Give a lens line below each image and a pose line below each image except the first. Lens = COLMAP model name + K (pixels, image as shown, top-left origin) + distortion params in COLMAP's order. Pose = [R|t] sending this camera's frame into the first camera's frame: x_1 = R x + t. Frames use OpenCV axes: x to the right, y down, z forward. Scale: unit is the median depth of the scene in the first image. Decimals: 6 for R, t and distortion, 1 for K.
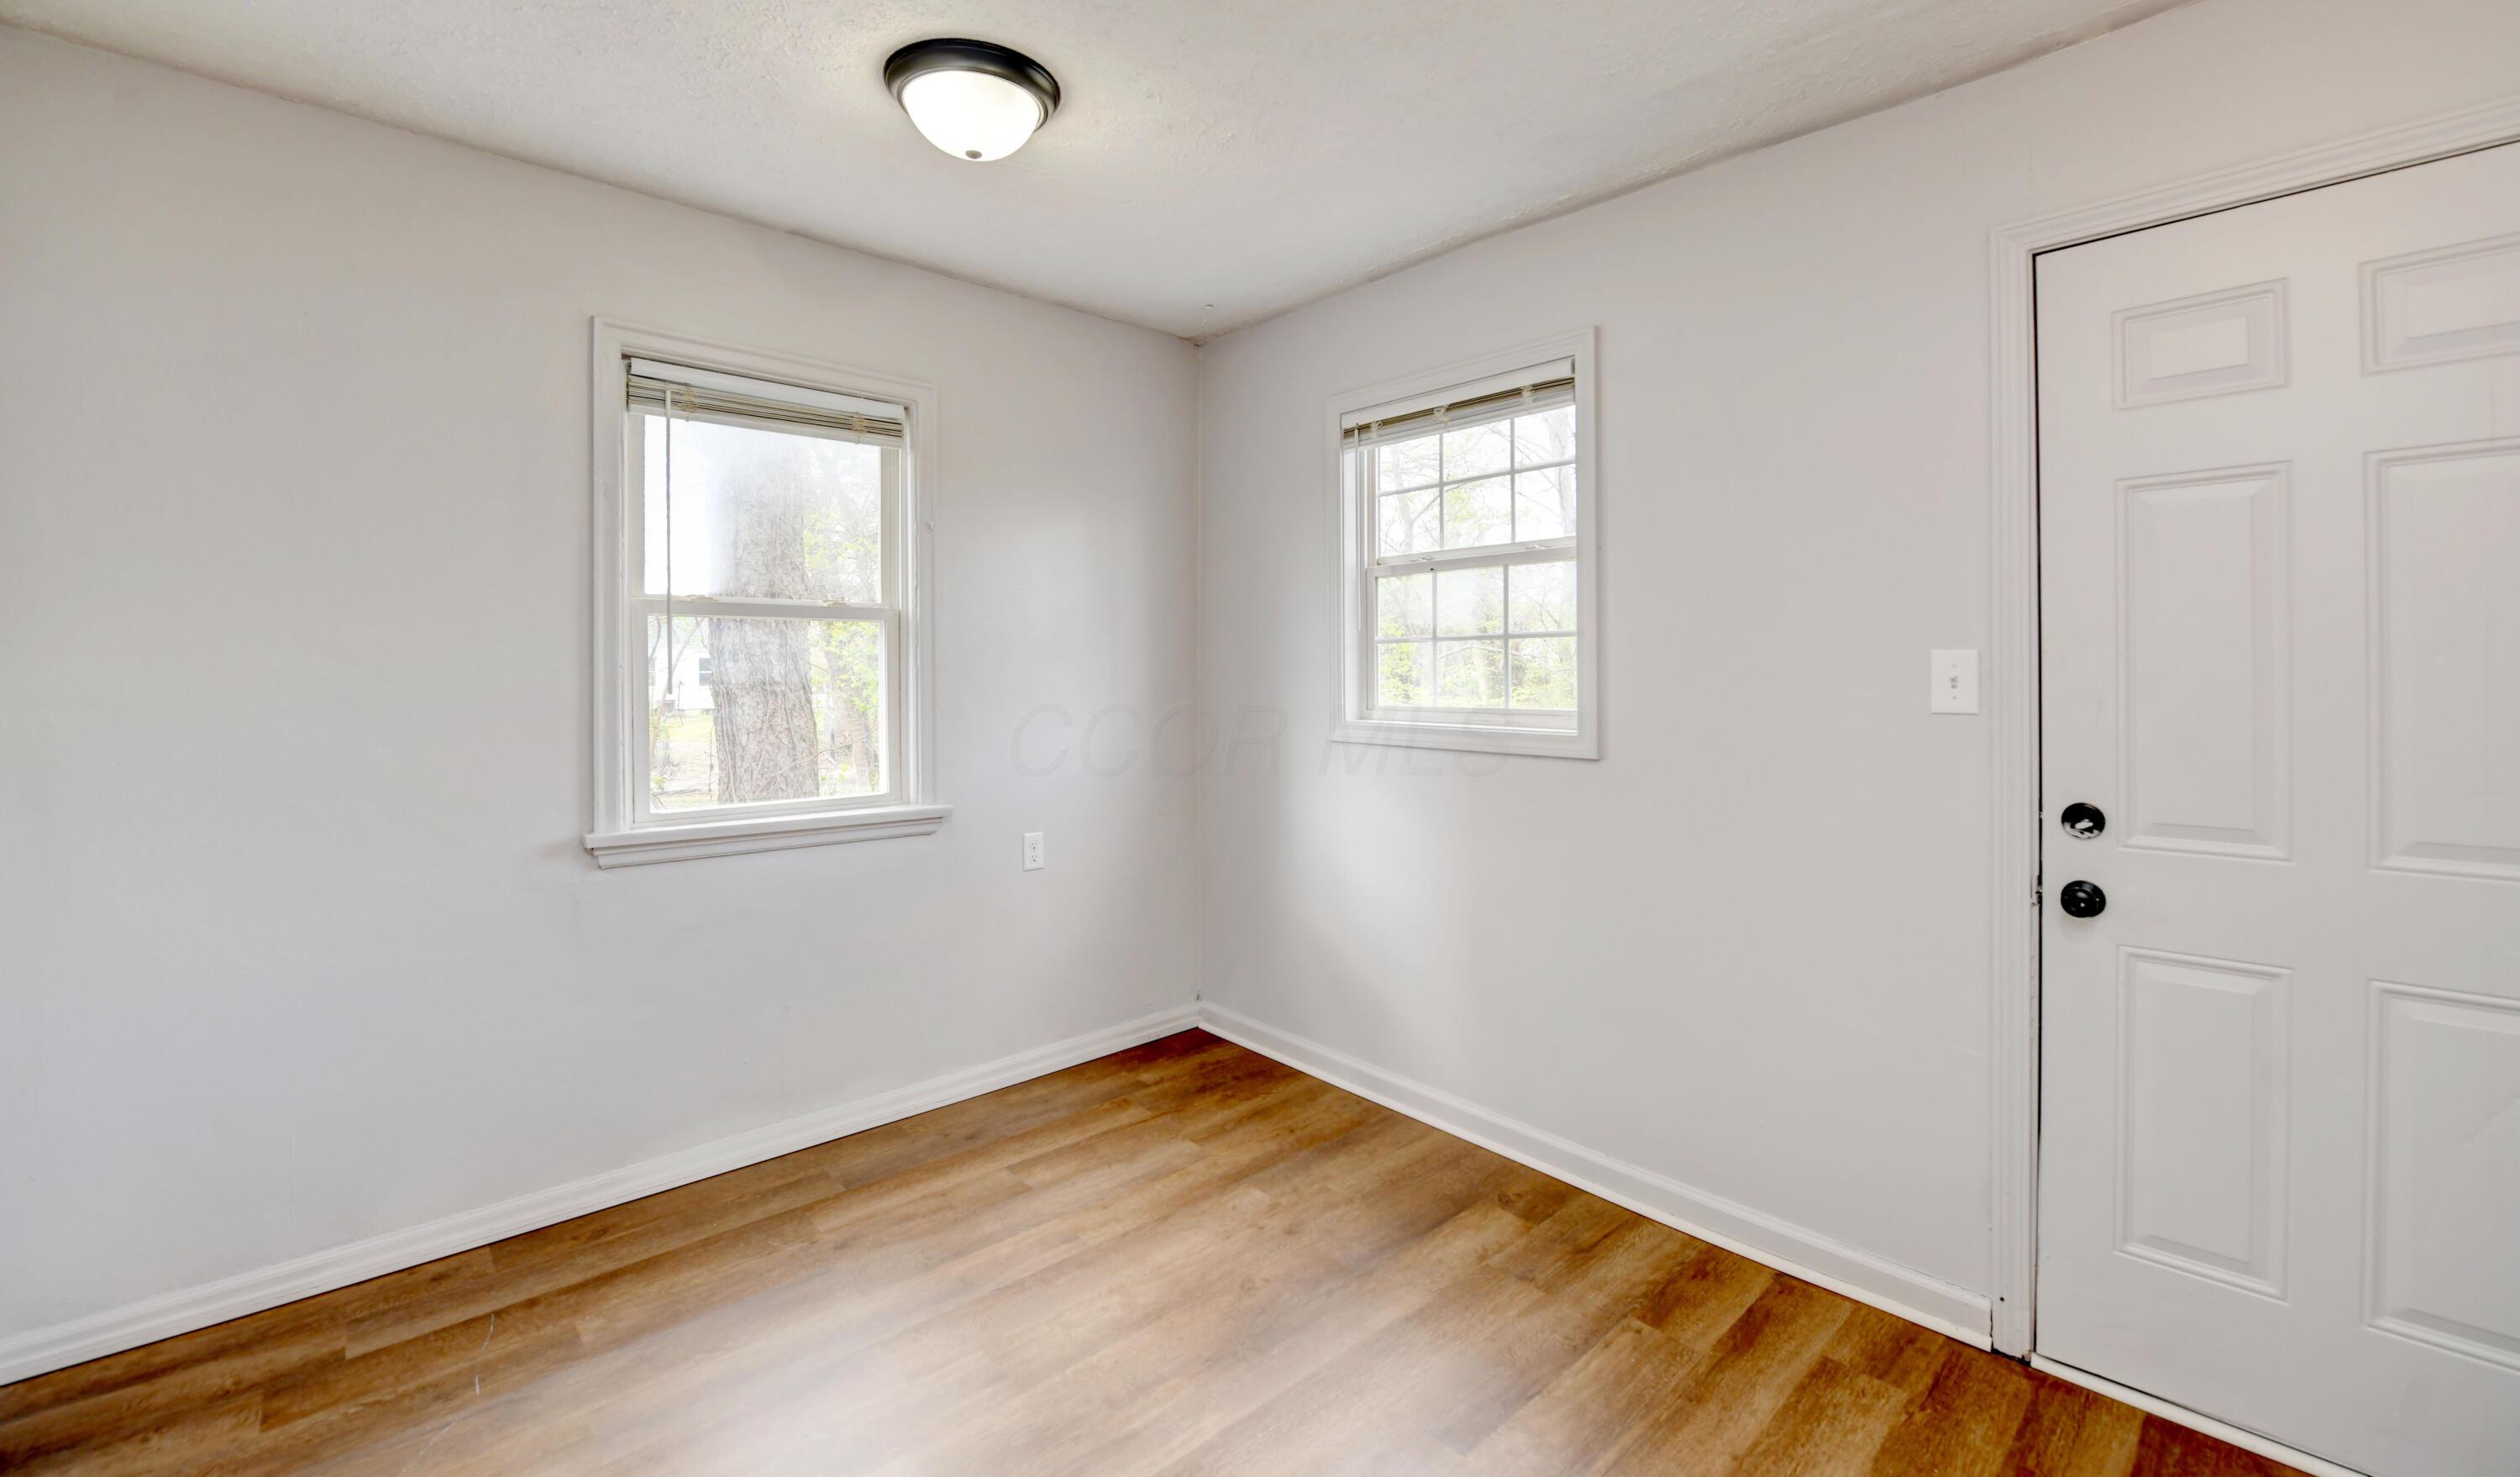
lens RADIAL K [[983.1, 0, 1255.3], [0, 983.1, 700.5], [0, 0, 1]] dist [-0.021387, -0.000026]
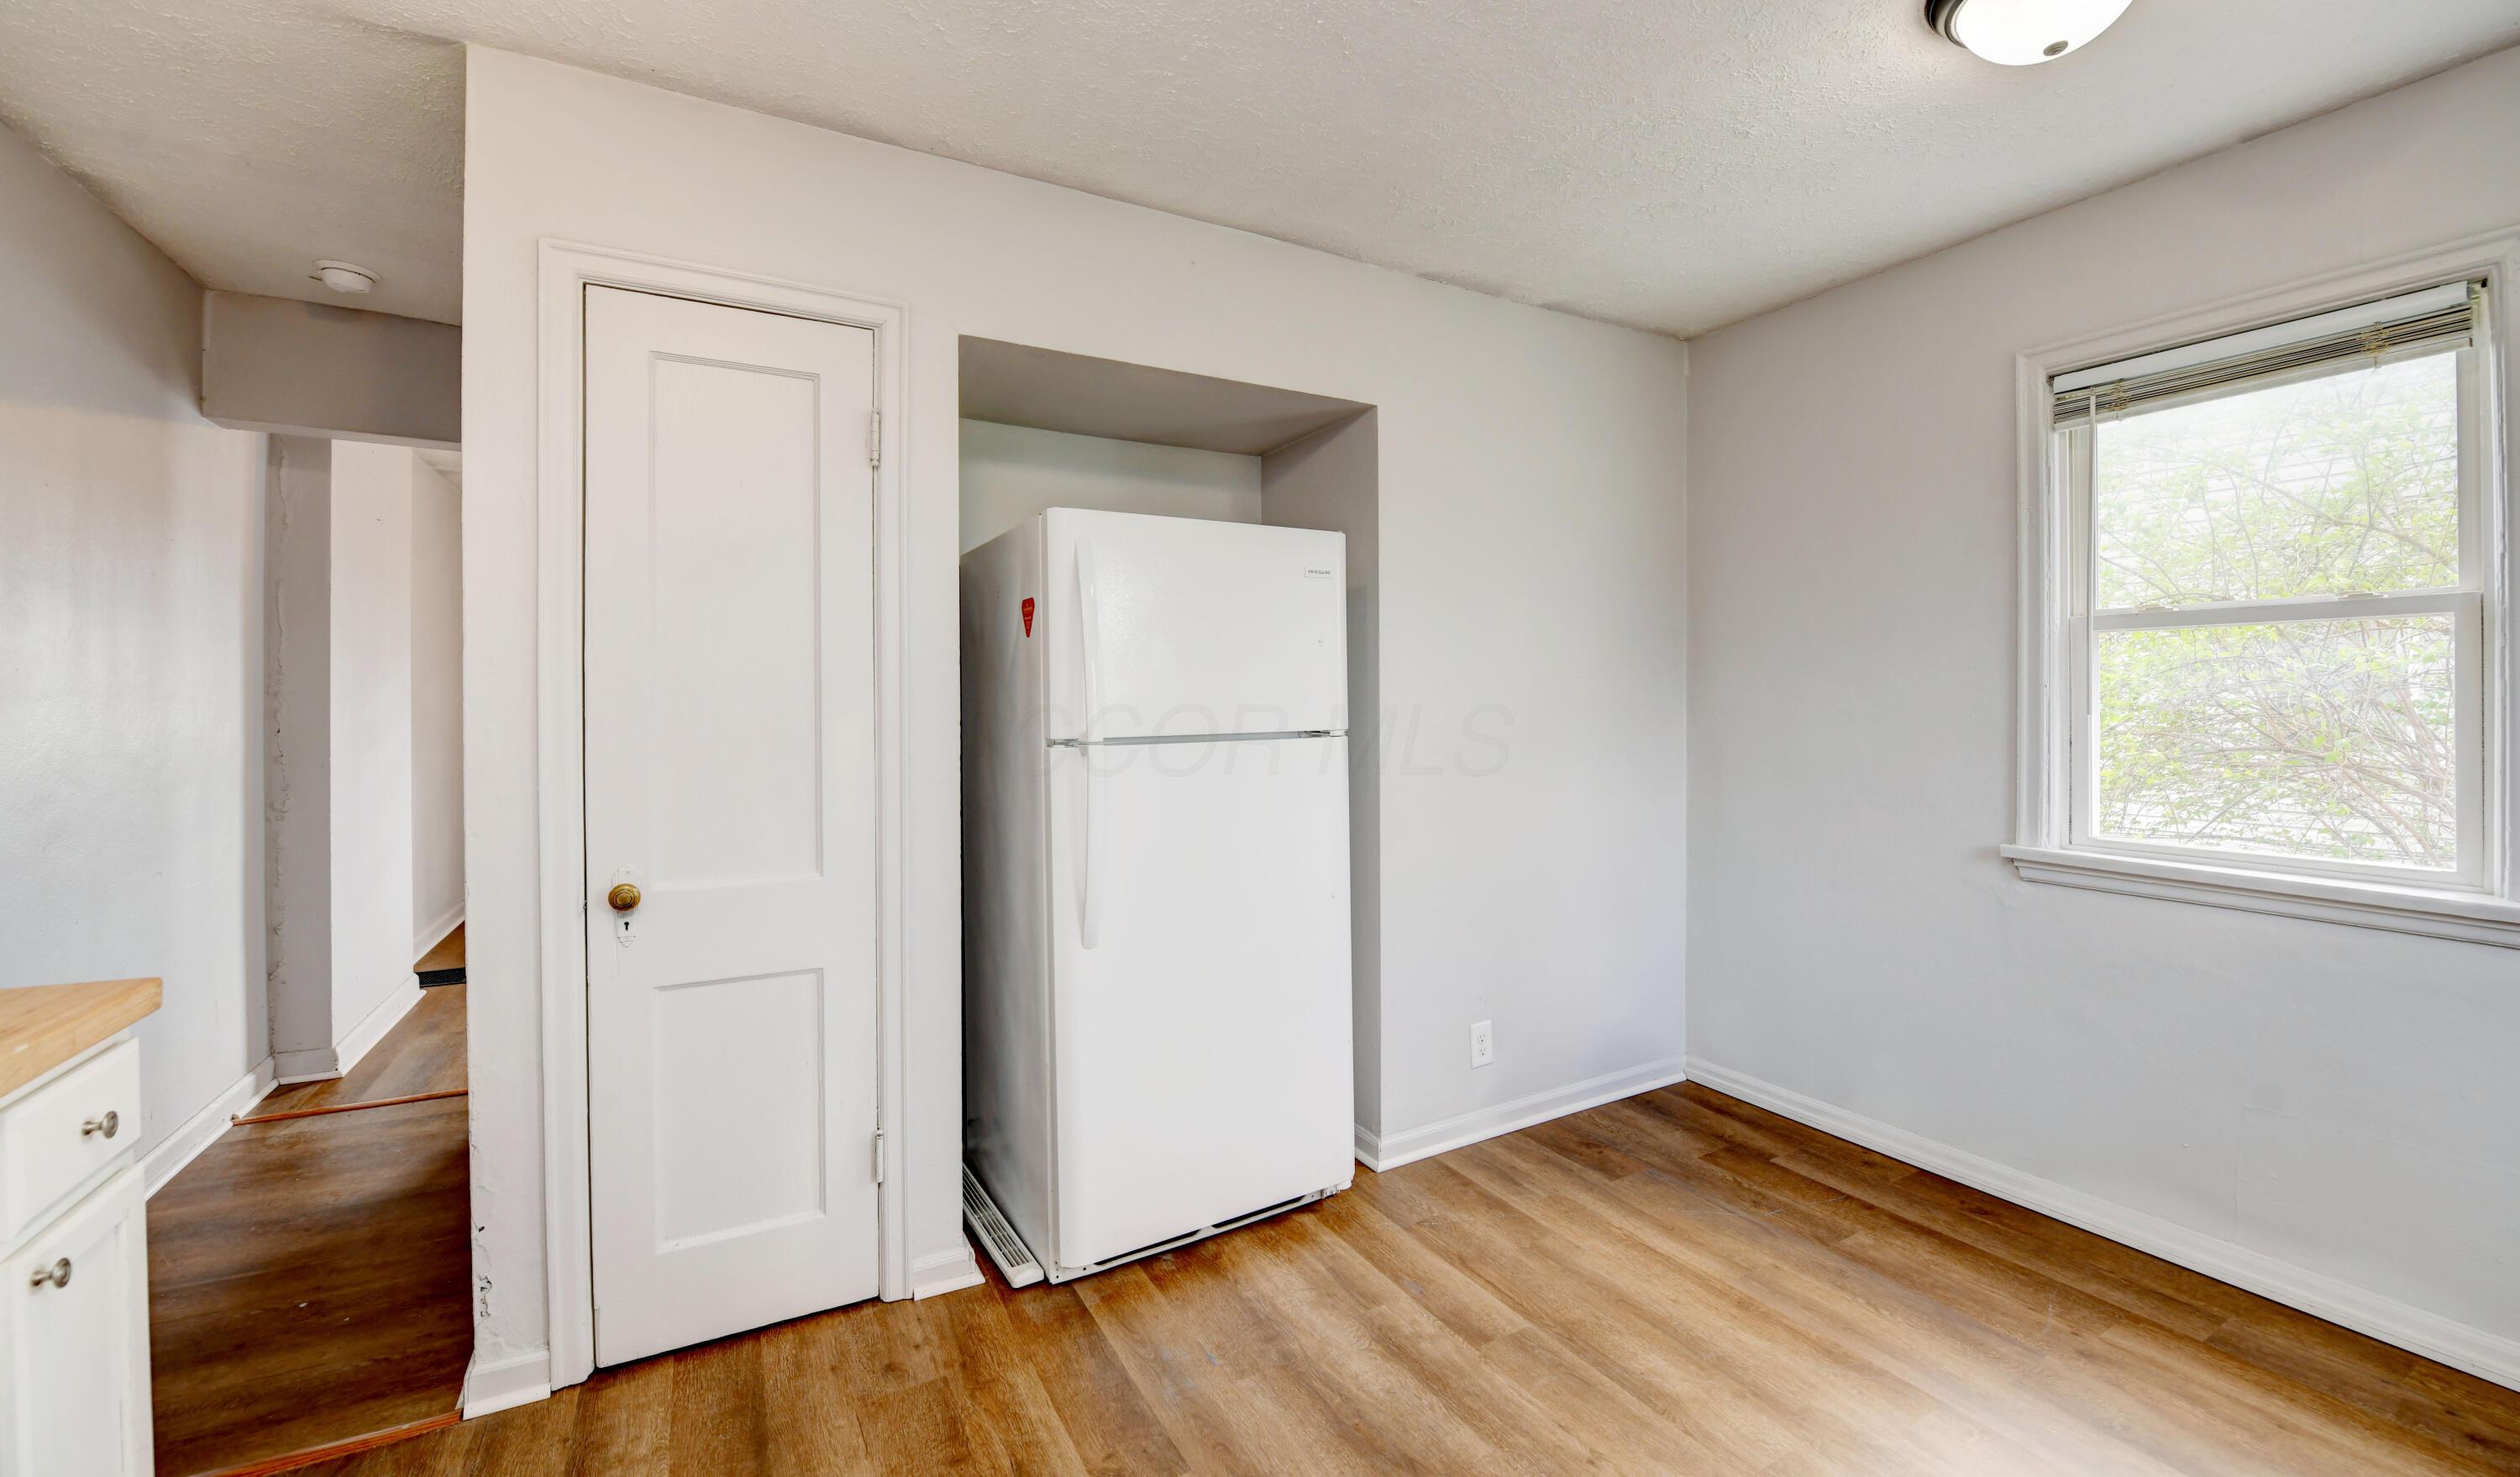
lens RADIAL K [[990.6, 0, 1268.4], [0, 990.6, 733.0], [0, 0, 1]] dist [-0.021846, -0.000261]
pose [[-0.212214, 0.043996, -0.976232, 0.537736], [-0.013081, 0.998769, 0.047855, -0.025993], [0.977136, 0.022926, -0.211377, 0.445319]]
